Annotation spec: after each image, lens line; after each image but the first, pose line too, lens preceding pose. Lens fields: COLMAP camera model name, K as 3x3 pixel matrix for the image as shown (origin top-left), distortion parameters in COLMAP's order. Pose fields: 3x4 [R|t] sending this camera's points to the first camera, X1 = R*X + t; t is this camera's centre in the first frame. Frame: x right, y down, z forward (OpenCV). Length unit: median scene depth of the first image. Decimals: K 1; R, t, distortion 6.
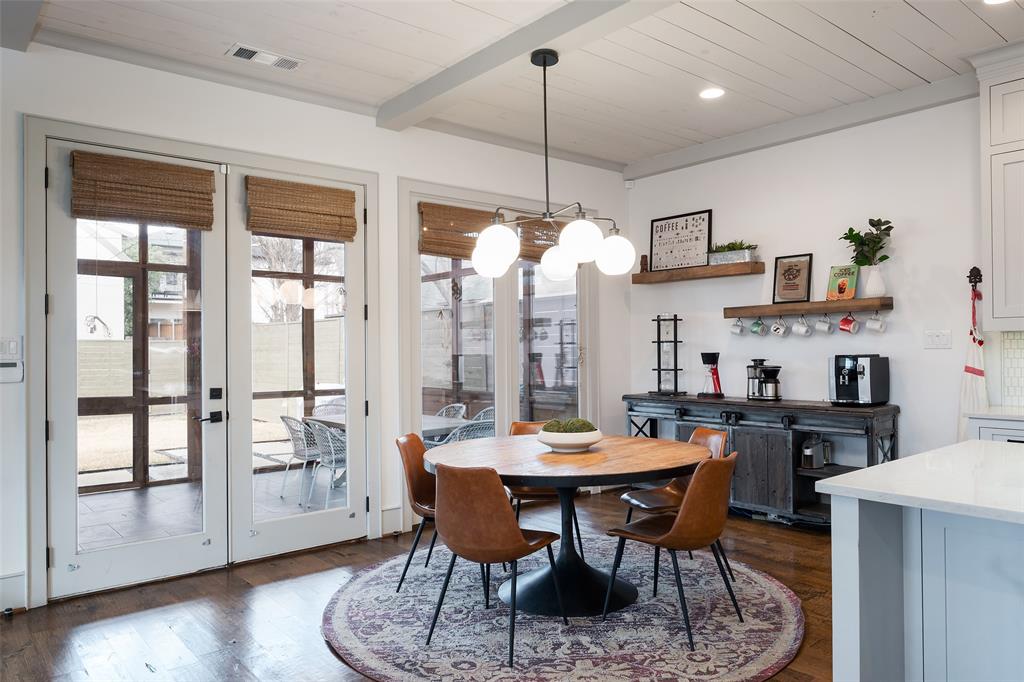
lens RADIAL K [[642.1, 0, 489.7], [0, 642.1, 347.4], [0, 0, 1]] dist [0.004937, -0.004264]
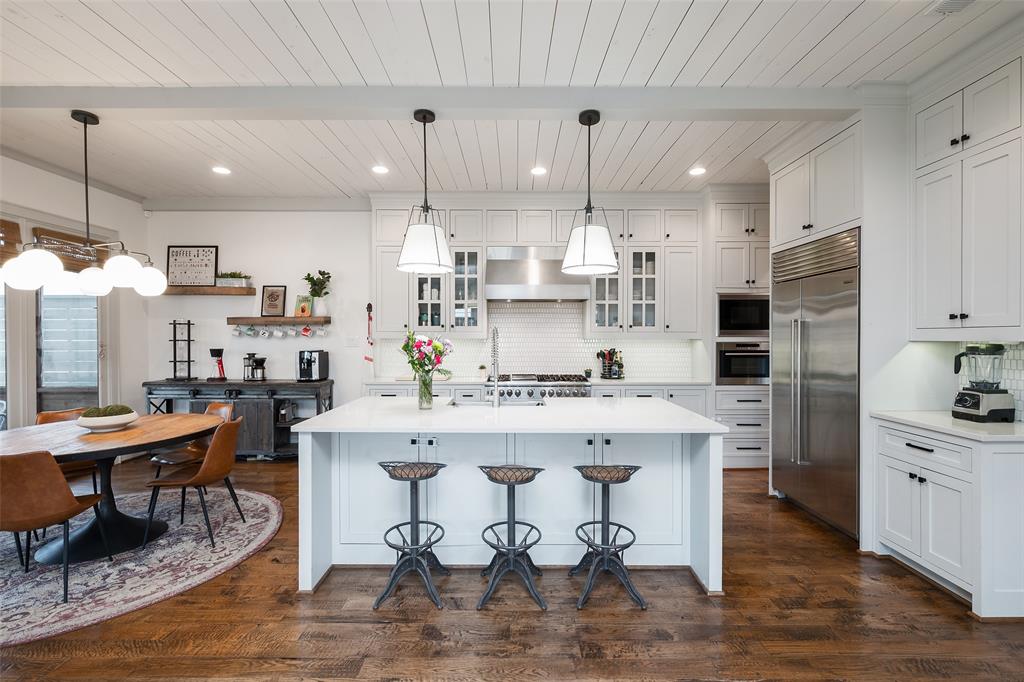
lens RADIAL K [[475.7, 0, 461.8], [0, 475.7, 339.8], [0, 0, 1]] dist [-0.002884, -0.000625]
pose [[0.677882, 0.004510, 0.735157, -0.078953], [-0.007161, 0.999974, 0.000469, -0.021411], [-0.735136, -0.005583, 0.677896, -0.135804]]
